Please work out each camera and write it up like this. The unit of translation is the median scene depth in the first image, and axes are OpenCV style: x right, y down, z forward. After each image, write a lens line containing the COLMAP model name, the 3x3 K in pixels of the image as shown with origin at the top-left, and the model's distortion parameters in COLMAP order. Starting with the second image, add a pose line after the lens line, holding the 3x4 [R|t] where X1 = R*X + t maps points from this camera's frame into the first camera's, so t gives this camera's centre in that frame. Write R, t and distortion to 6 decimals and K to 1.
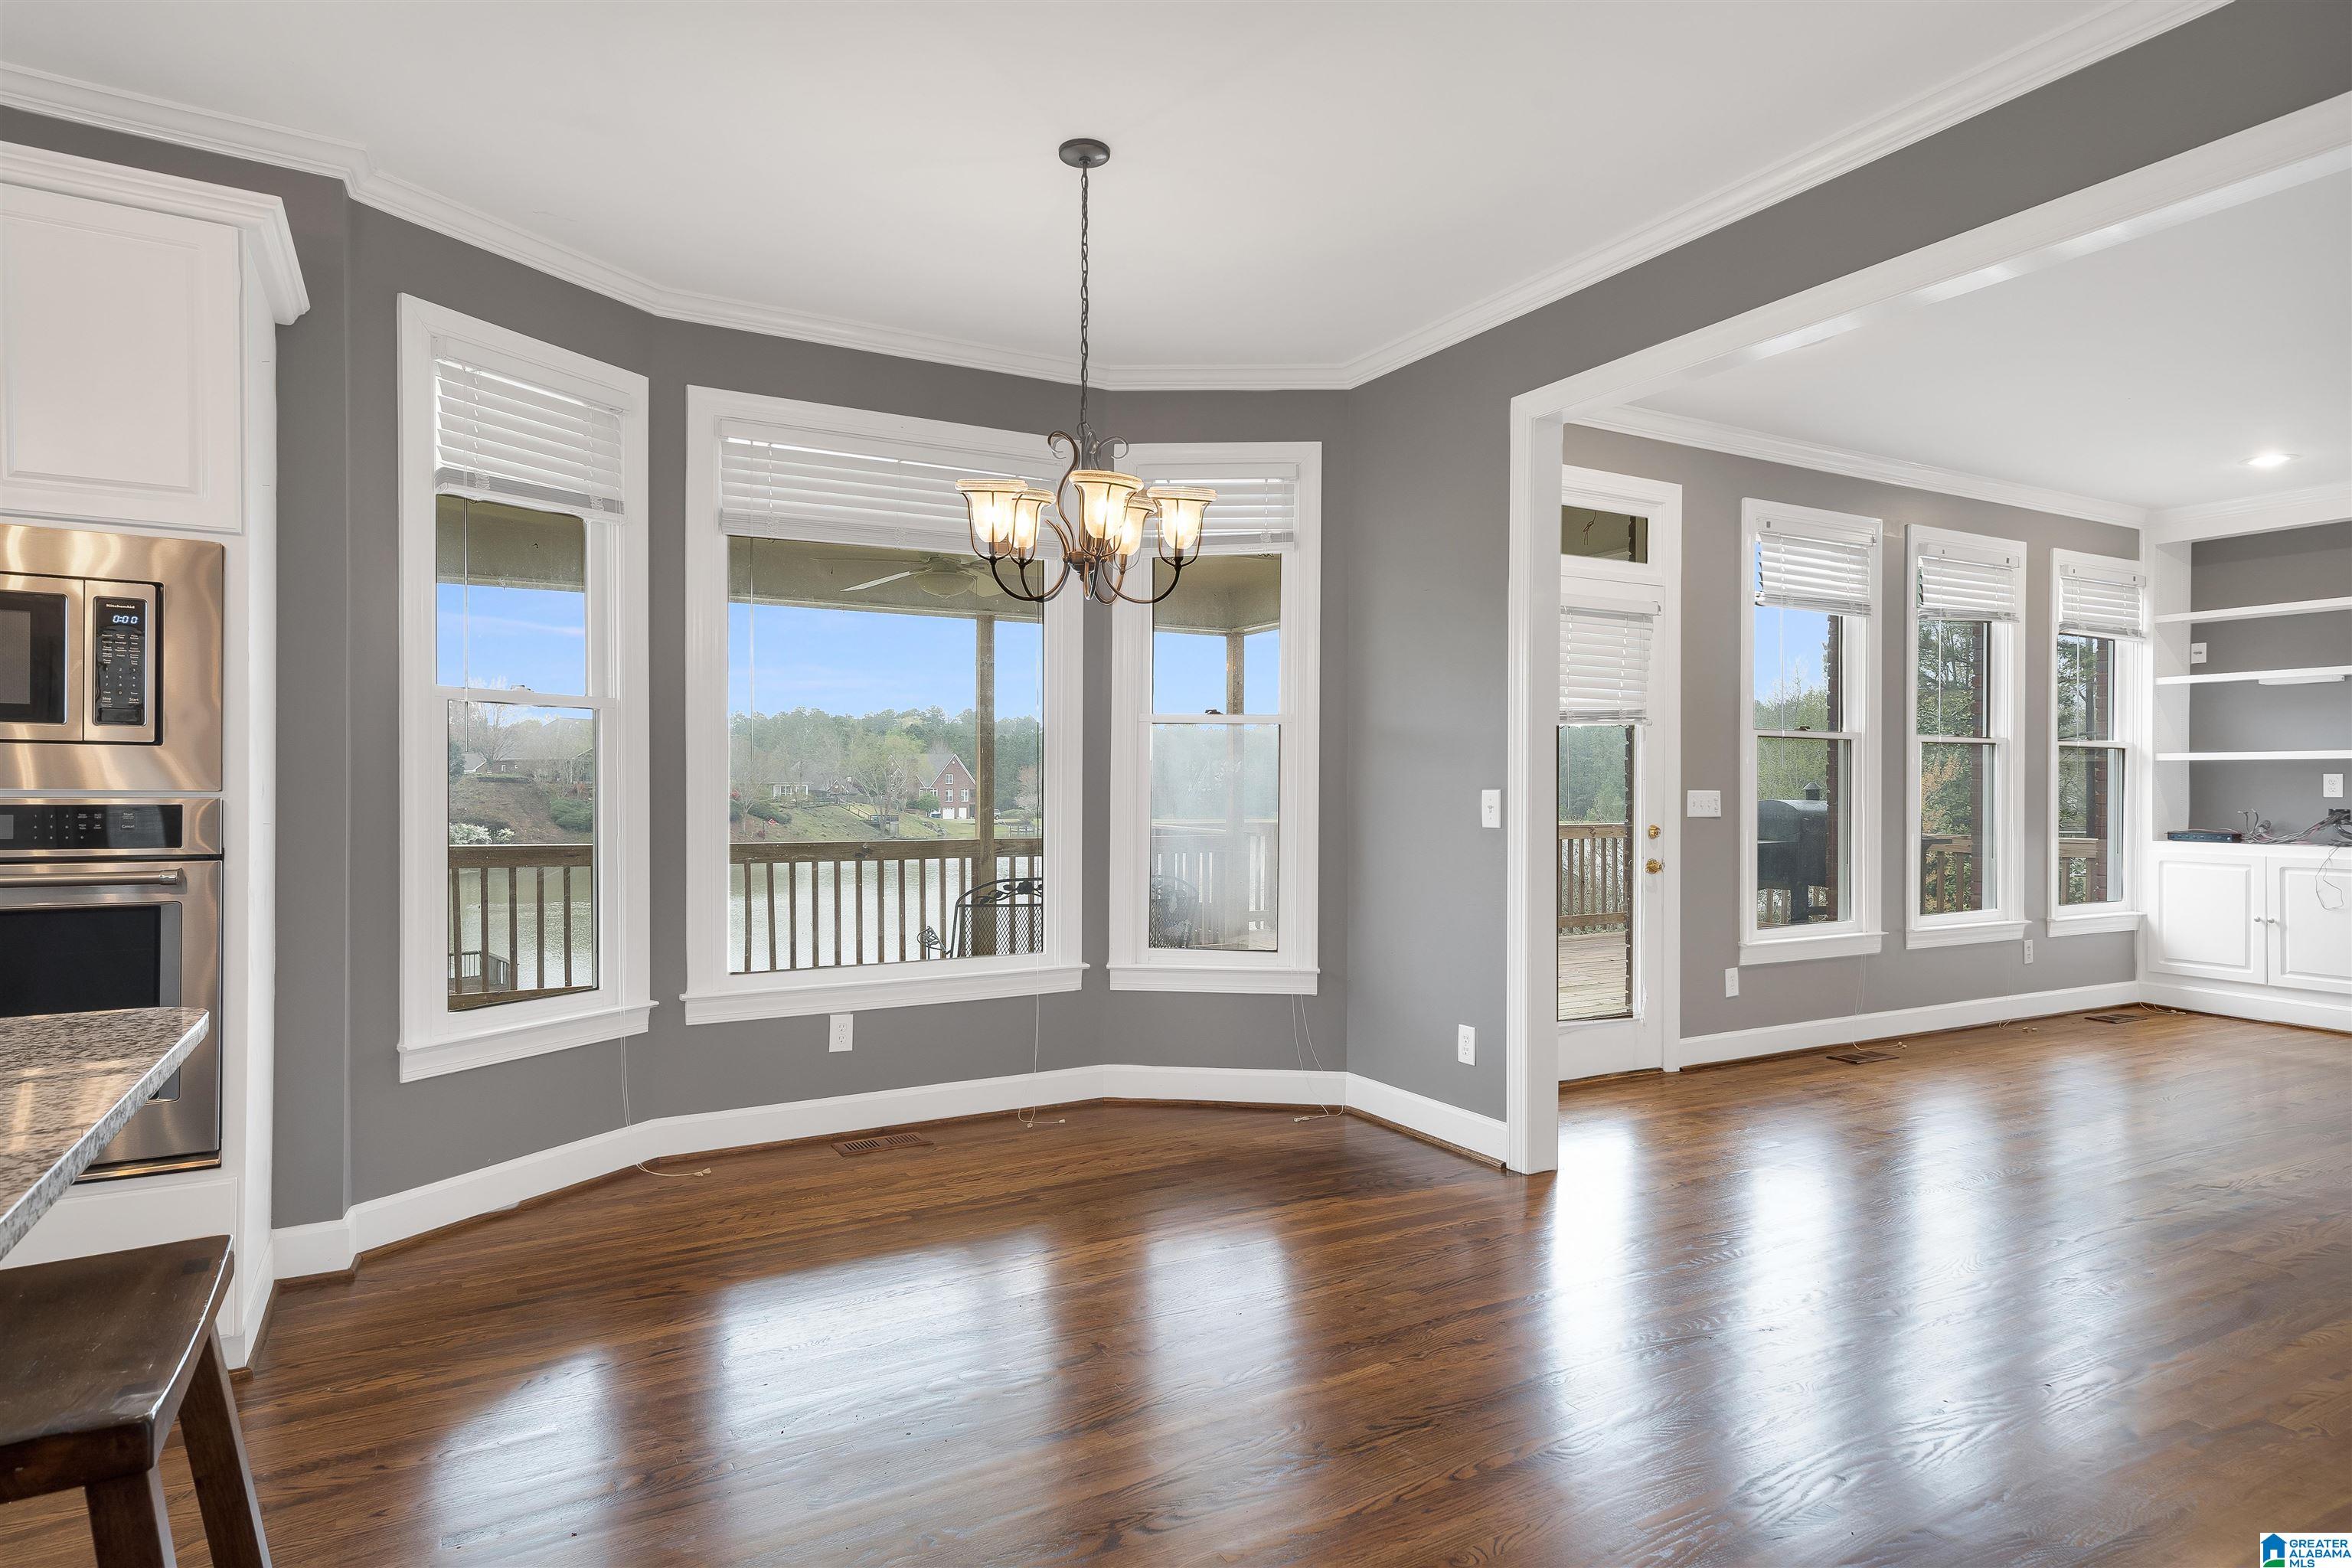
lens RADIAL K [[1289.7, 0, 1153.9], [0, 1289.7, 790.7], [0, 0, 1]] dist [0.007329, 0.000462]
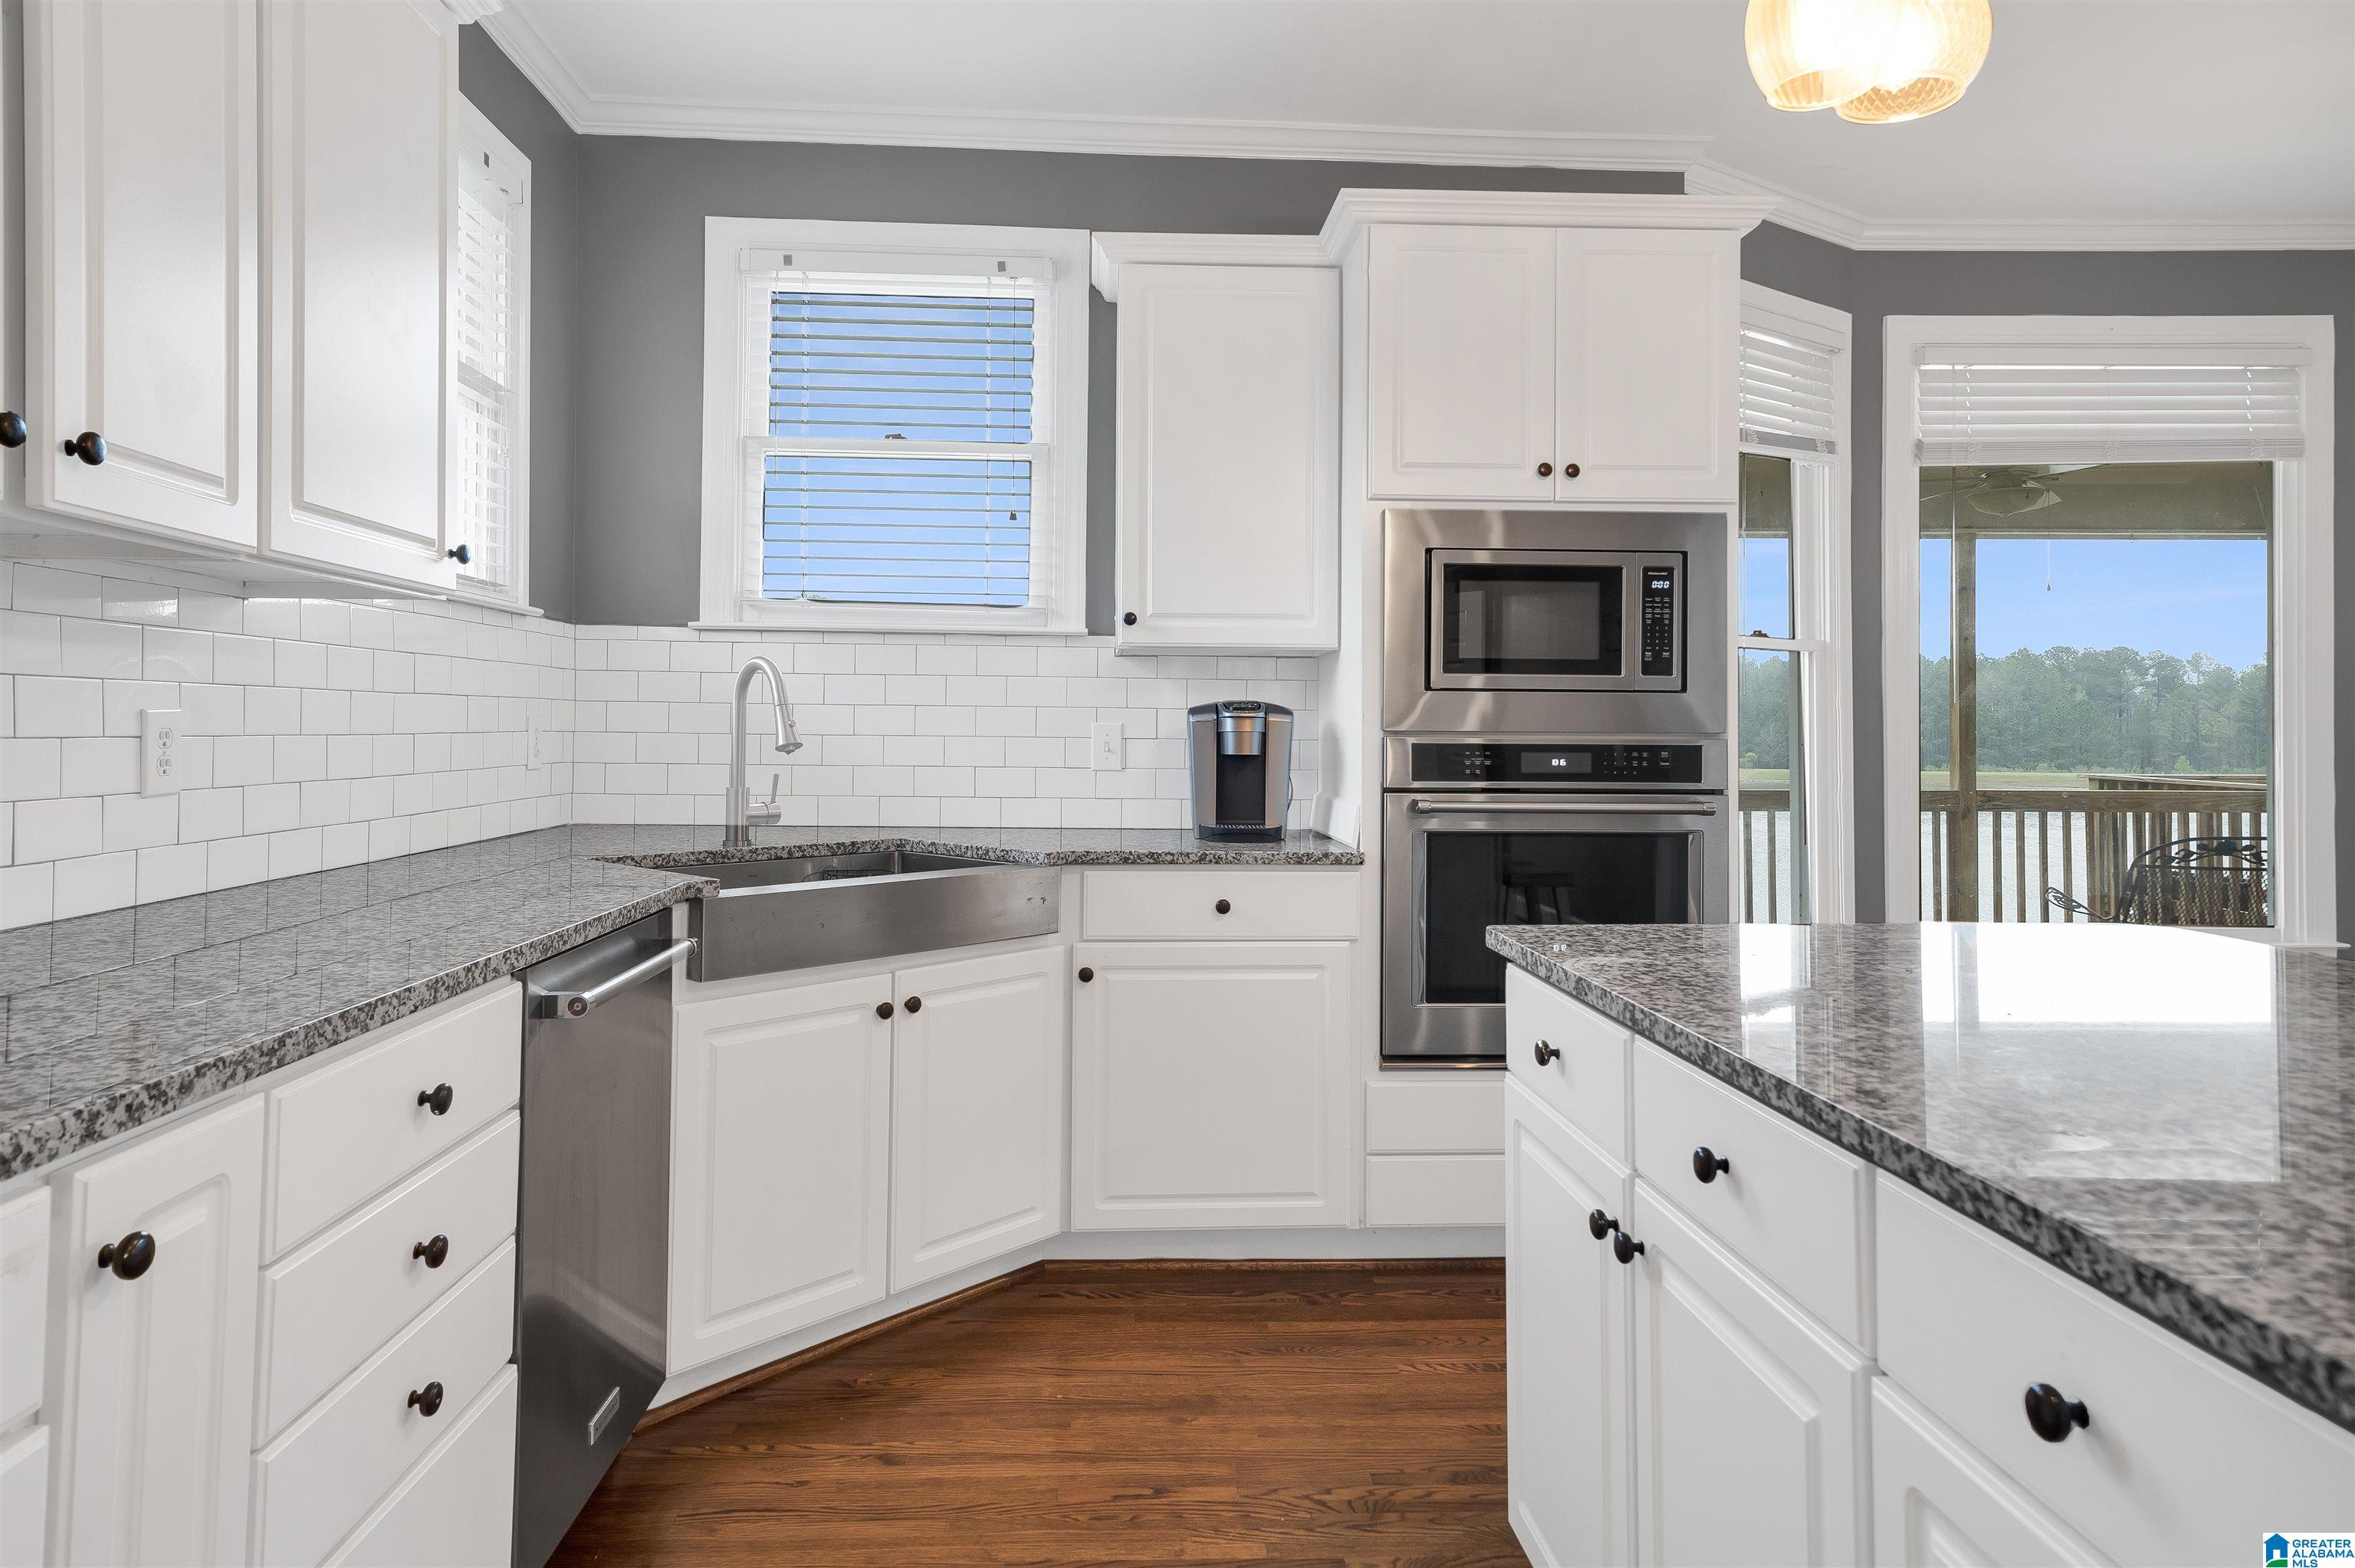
lens RADIAL K [[1418.2, 0, 1167.1], [0, 1418.2, 762.3], [0, 0, 1]] dist [-0.001936, 0.001453]
pose [[0.900539, 0.006666, -0.434725, -0.382400], [0.000921, 0.999851, 0.017238, 0.002481], [0.434775, -0.015924, 0.900398, -0.195615]]
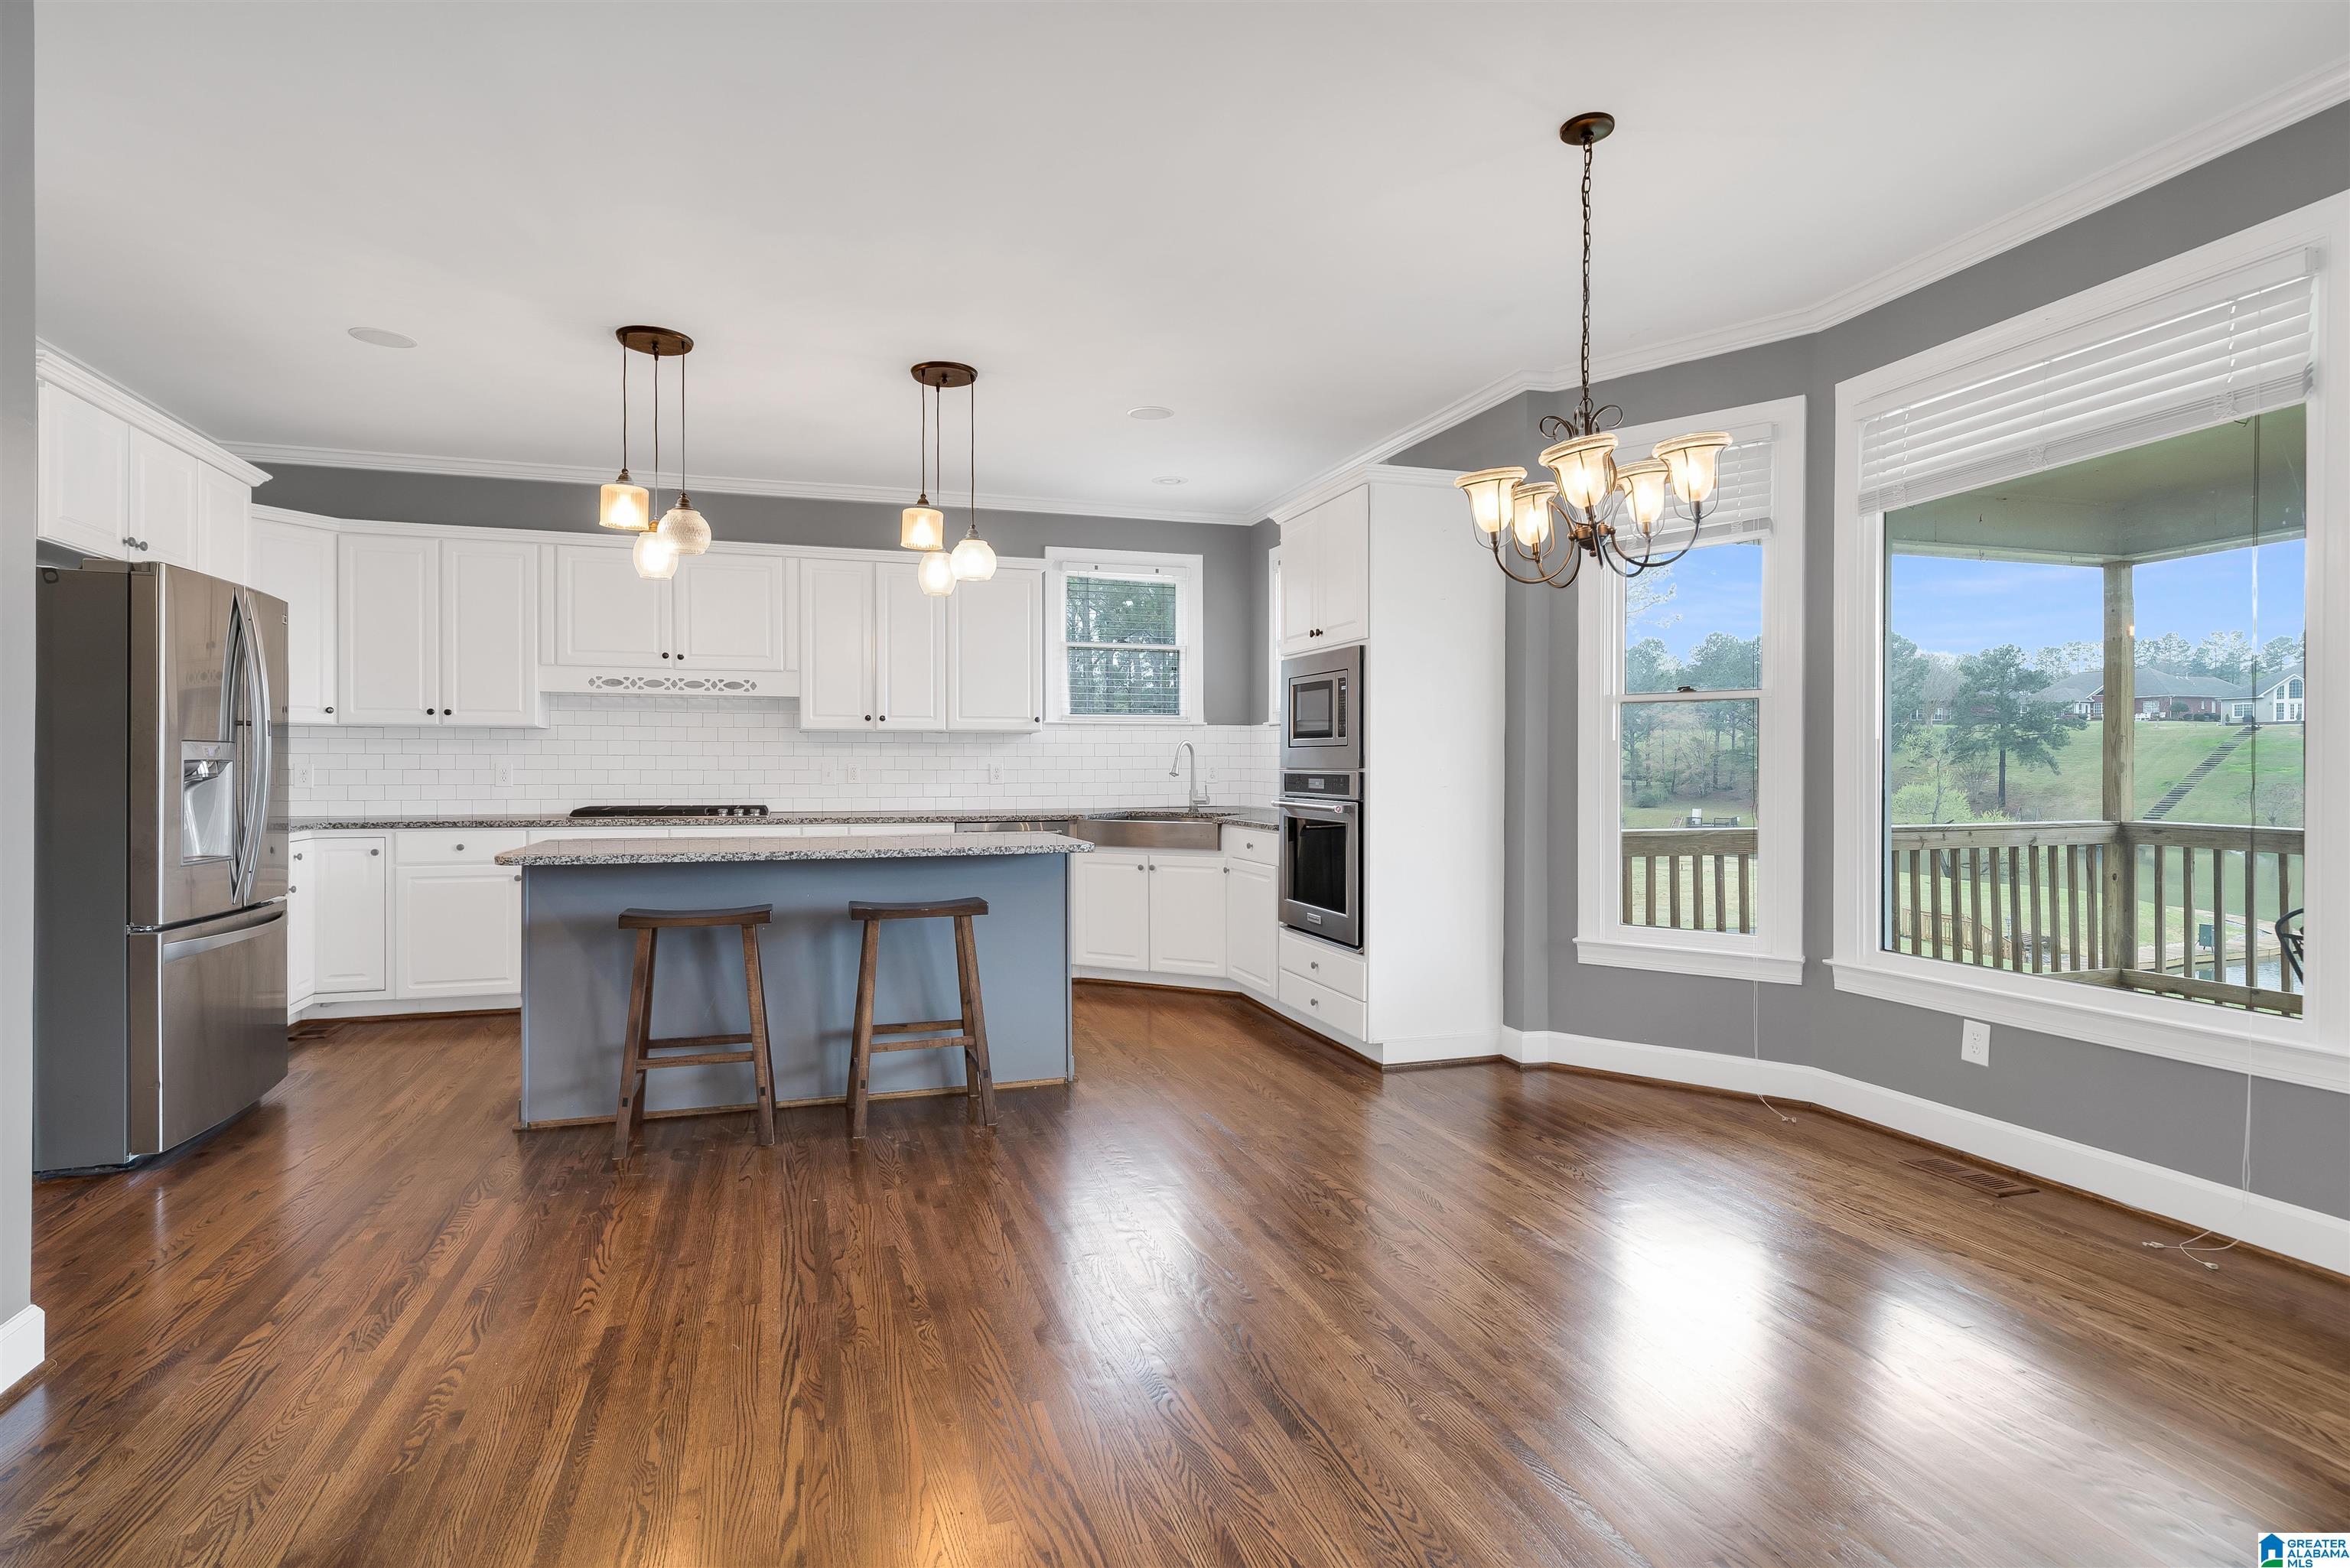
lens RADIAL K [[1135.6, 0, 1166.0], [0, 1135.6, 763.7], [0, 0, 1]] dist [0.004080, 0.000376]
pose [[-0.170706, -0.002499, -0.985319, 0.650860], [0.000953, 0.999996, -0.002701, -0.001248], [0.985322, -0.001400, -0.170703, 0.617113]]
